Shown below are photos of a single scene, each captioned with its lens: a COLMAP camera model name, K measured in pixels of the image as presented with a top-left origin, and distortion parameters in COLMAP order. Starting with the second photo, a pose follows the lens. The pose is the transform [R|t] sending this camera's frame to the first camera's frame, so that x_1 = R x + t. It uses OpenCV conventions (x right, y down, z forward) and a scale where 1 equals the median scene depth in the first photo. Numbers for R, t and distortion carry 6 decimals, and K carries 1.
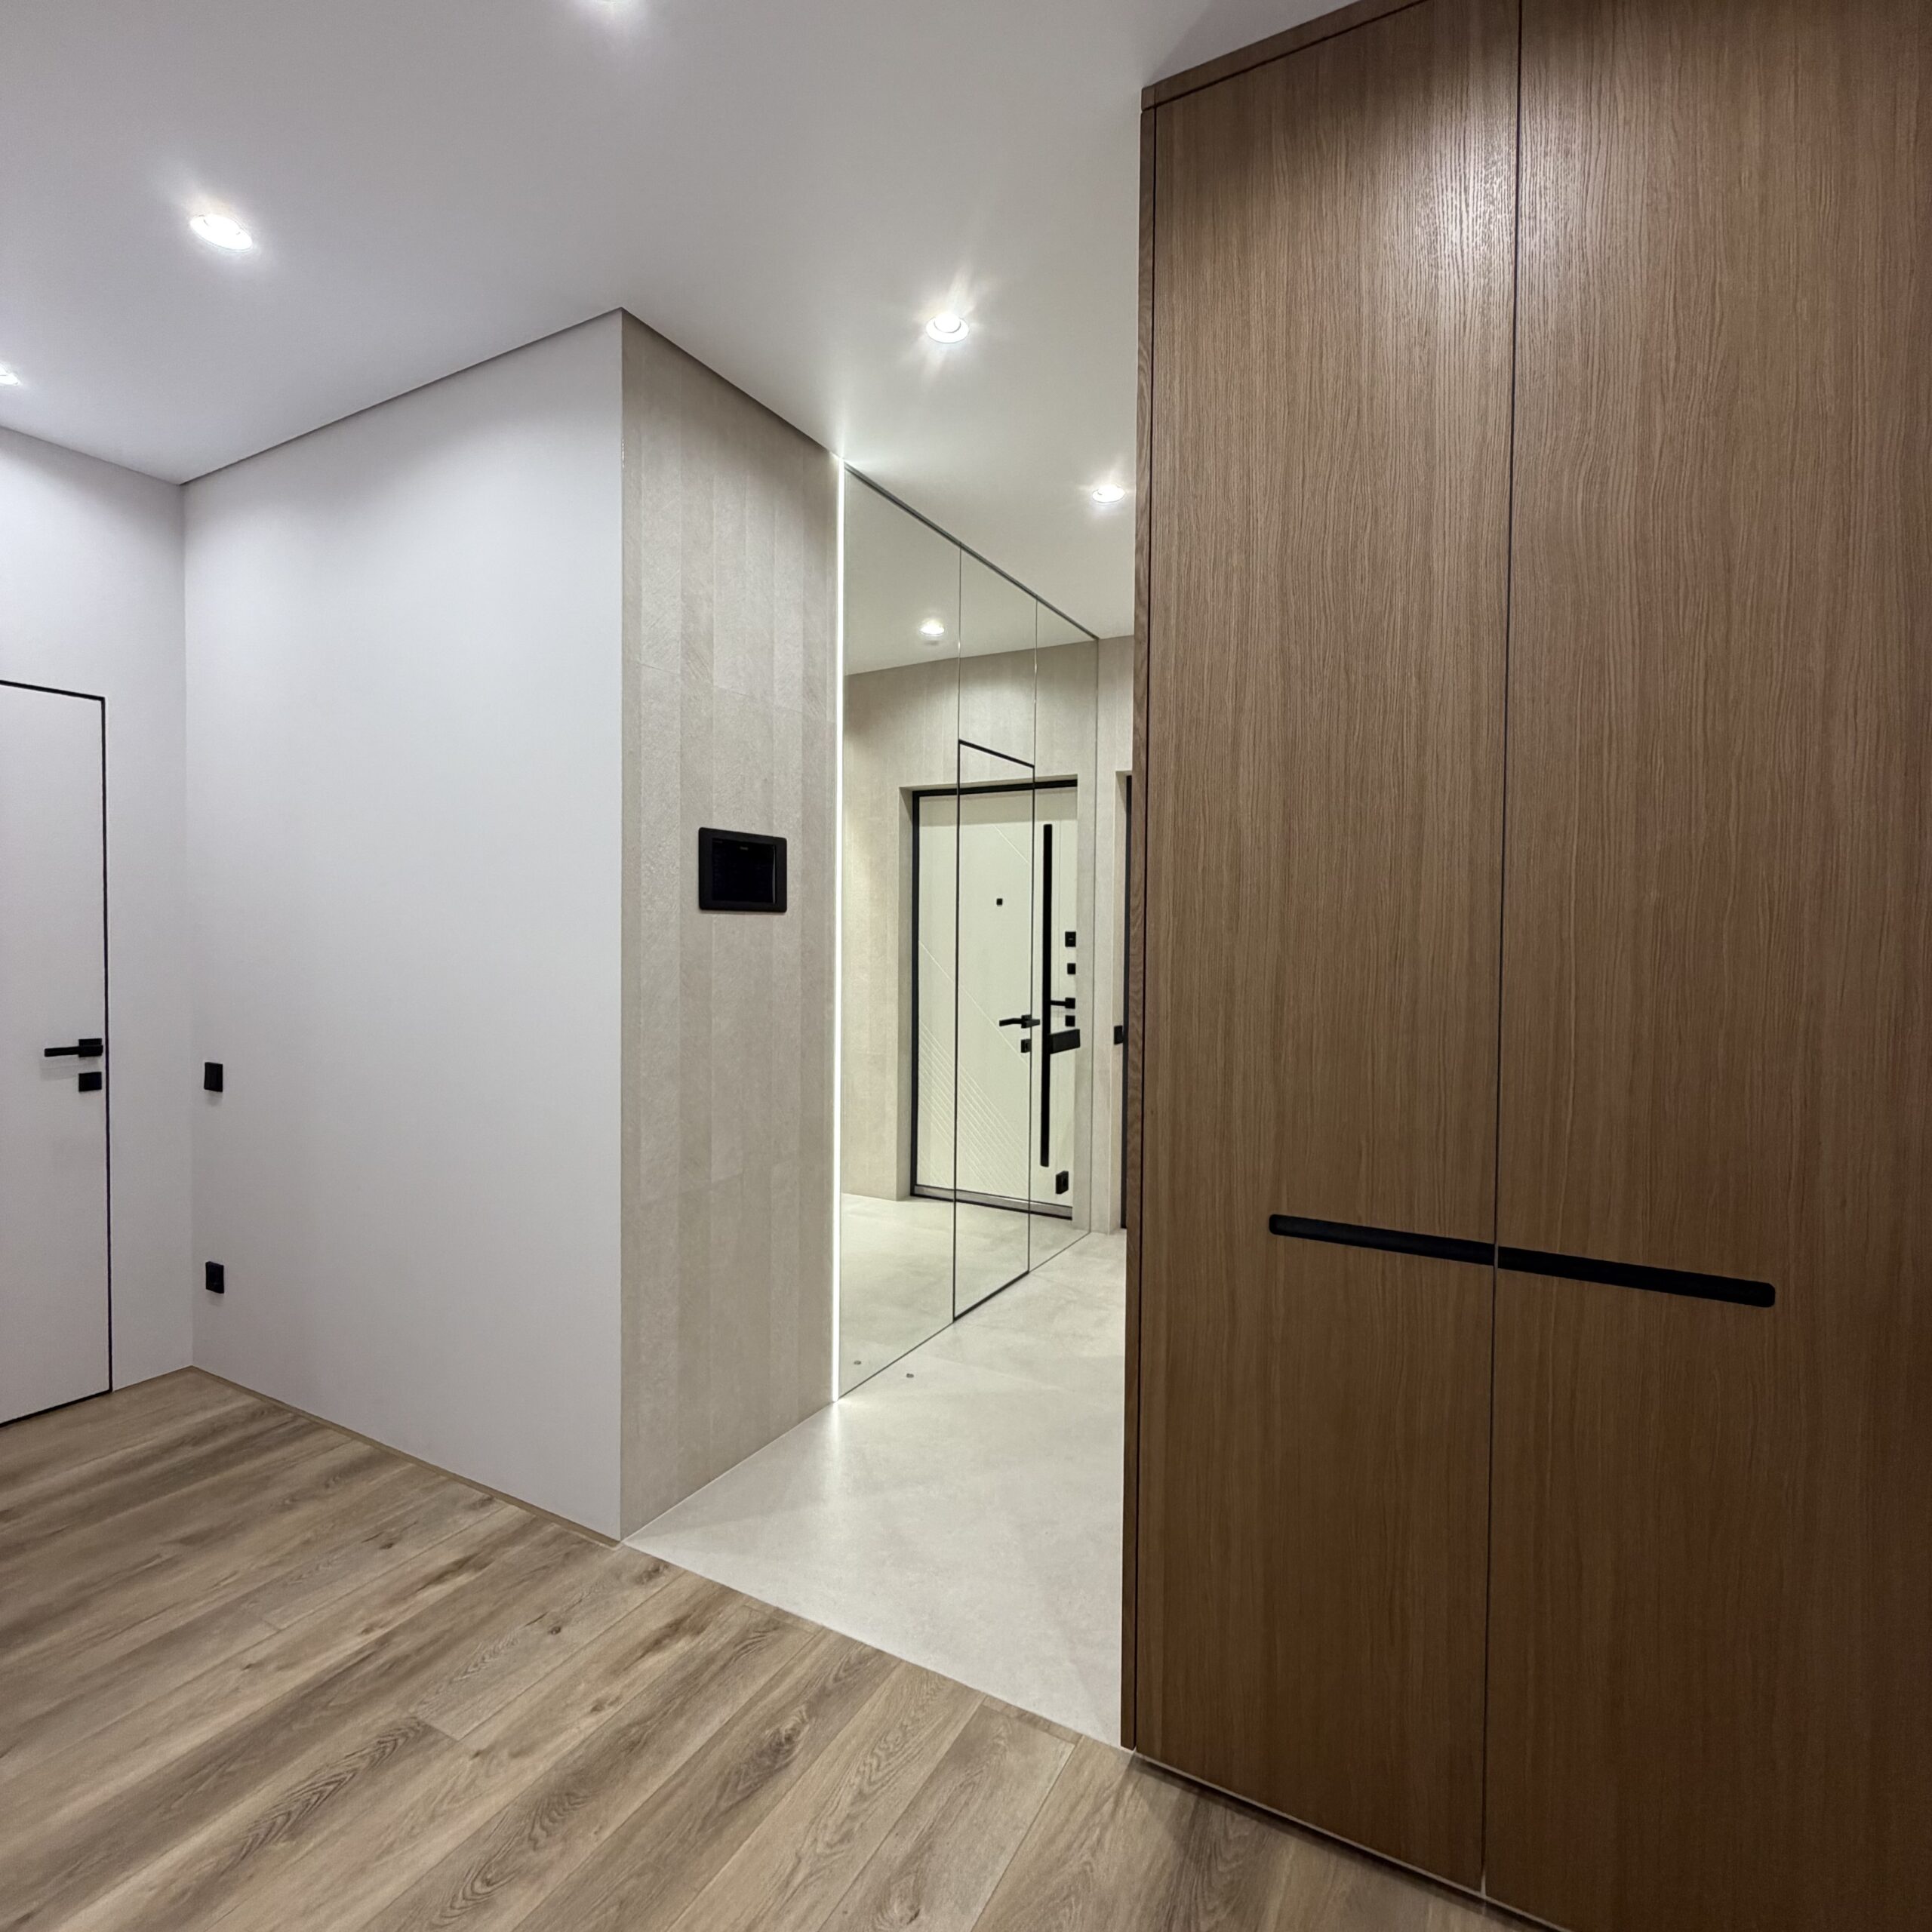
lens RADIAL K [[1039.0, 0, 961.7], [0, 1039.0, 952.8], [0, 0, 1]] dist [0.001915, -0.000058]
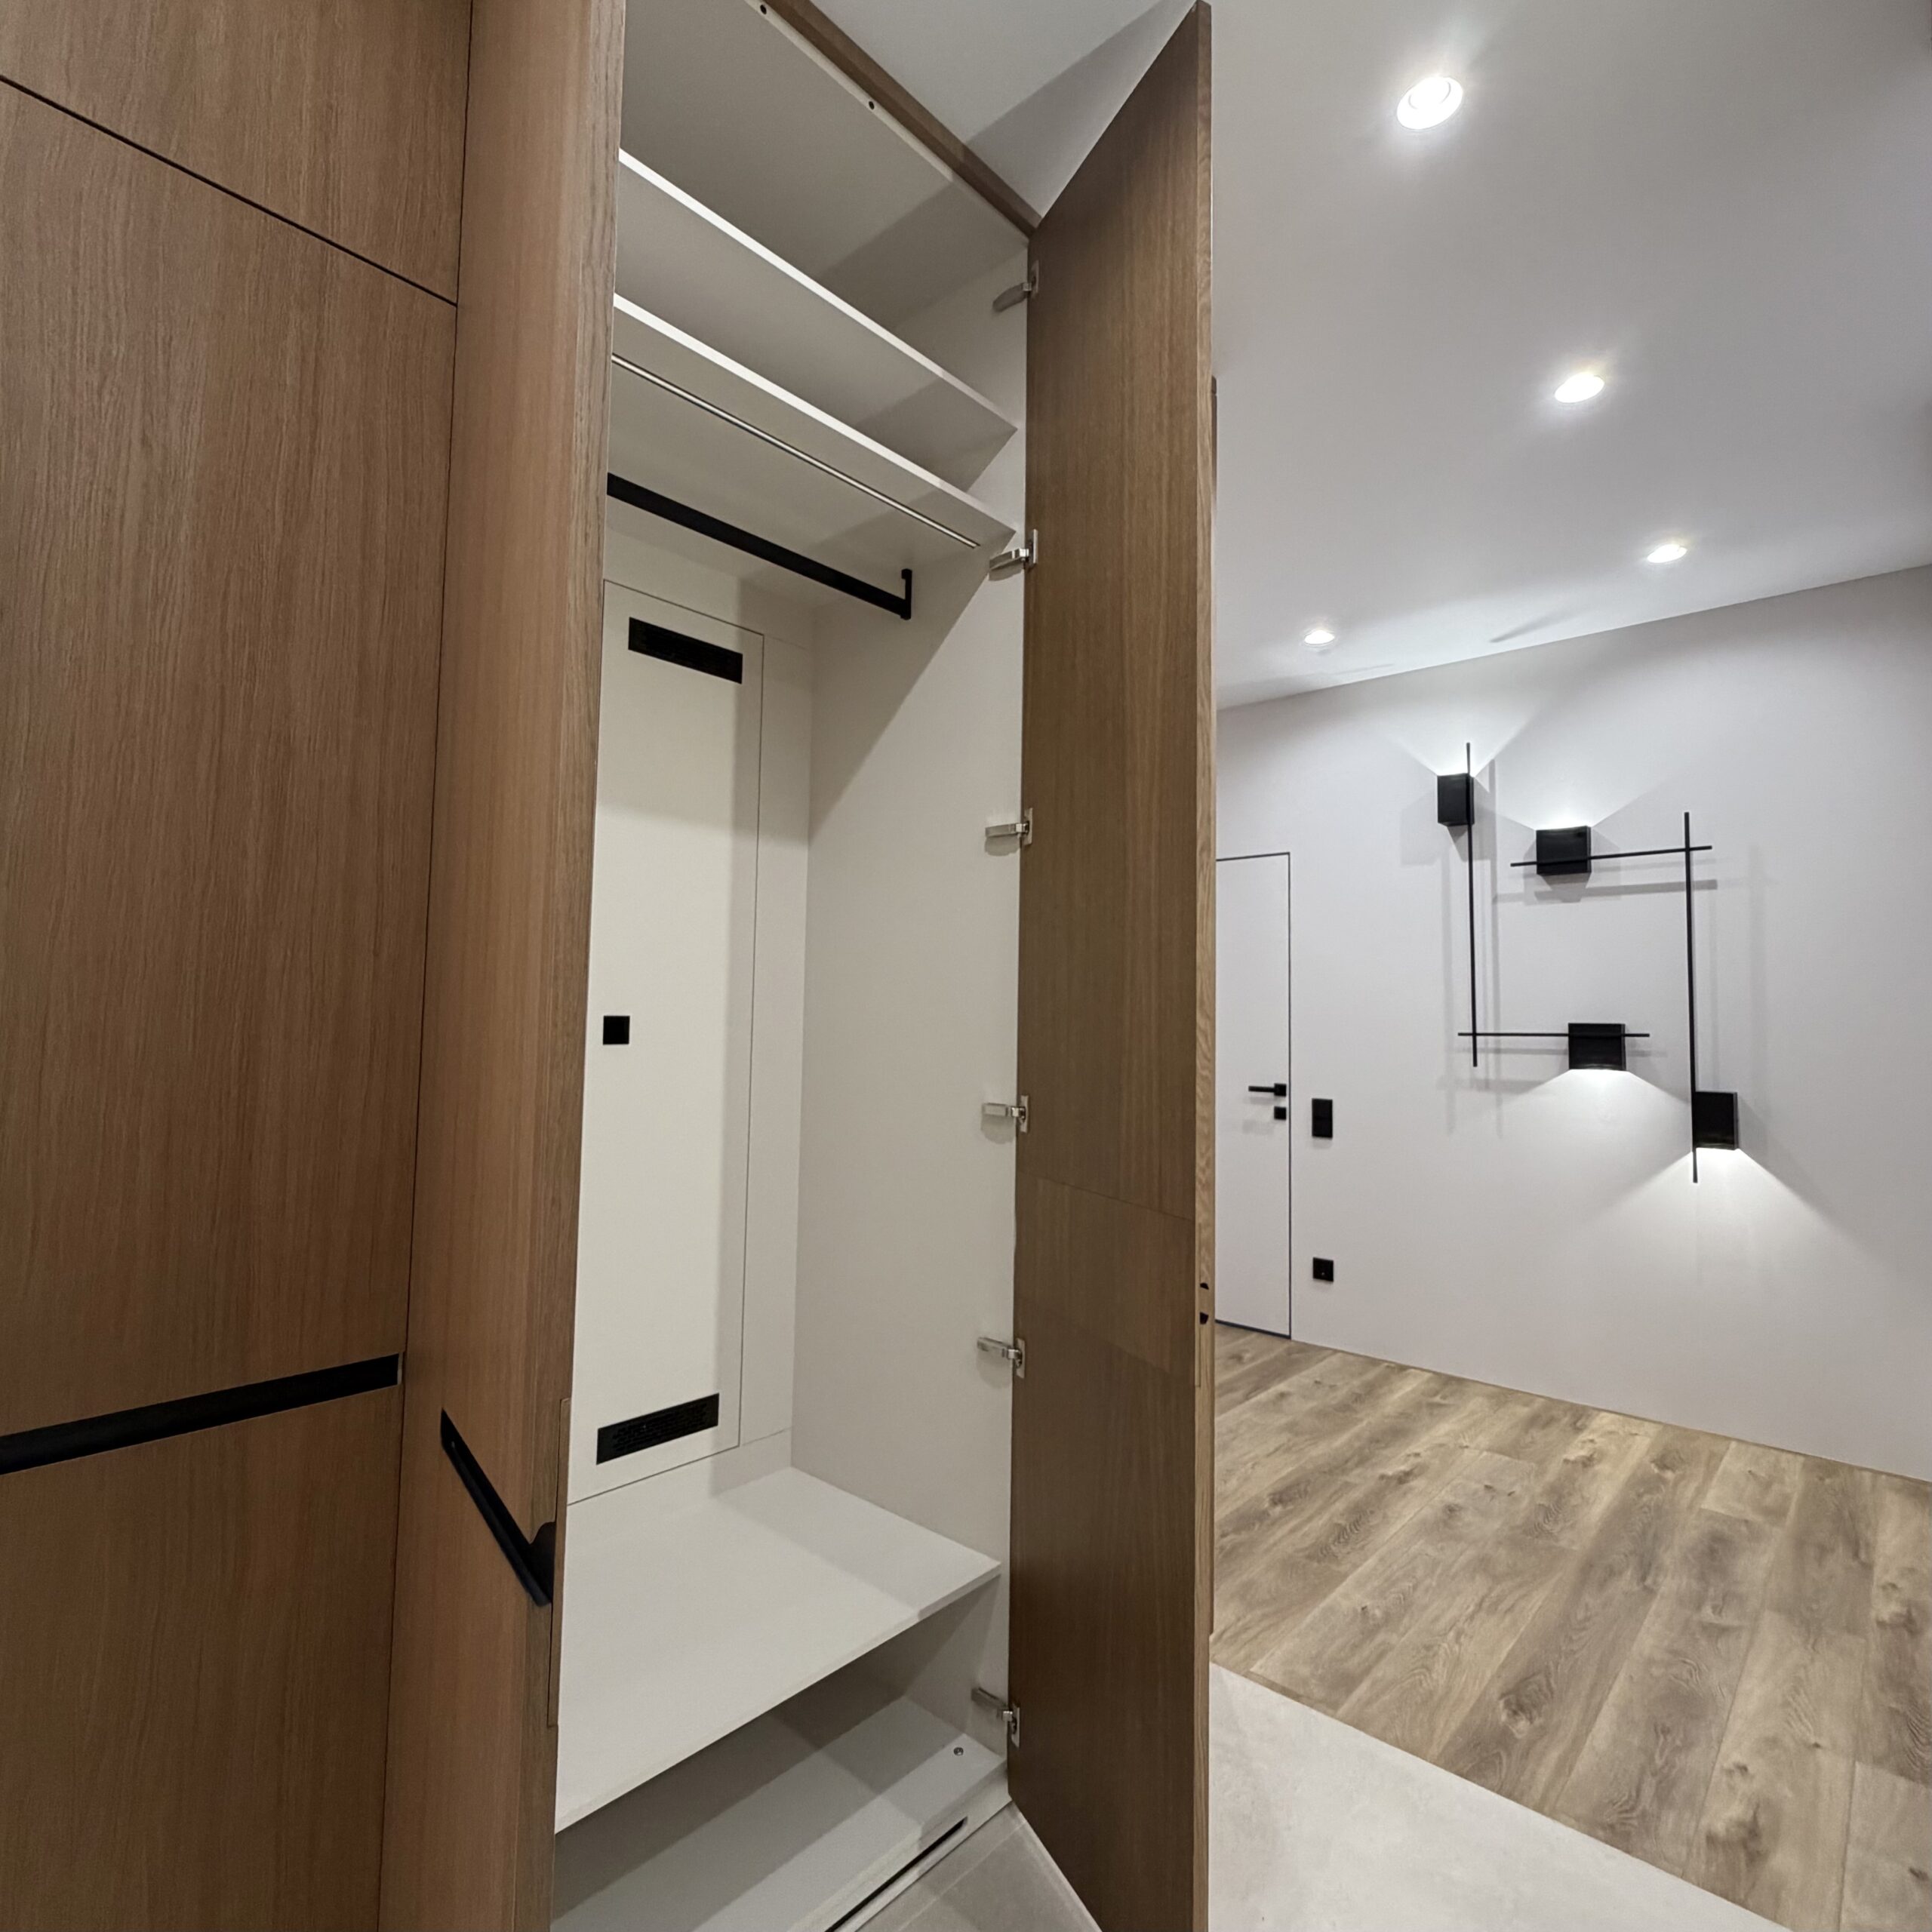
lens RADIAL K [[1039.0, 0, 990.4], [0, 1039.0, 950.5], [0, 0, 1]] dist [0.001915, -0.000058]
pose [[-0.978053, -0.011433, 0.208042, 0.169071], [-0.022643, 0.998412, -0.051581, 0.015882], [-0.207122, -0.055160, -0.976759, 2.388707]]
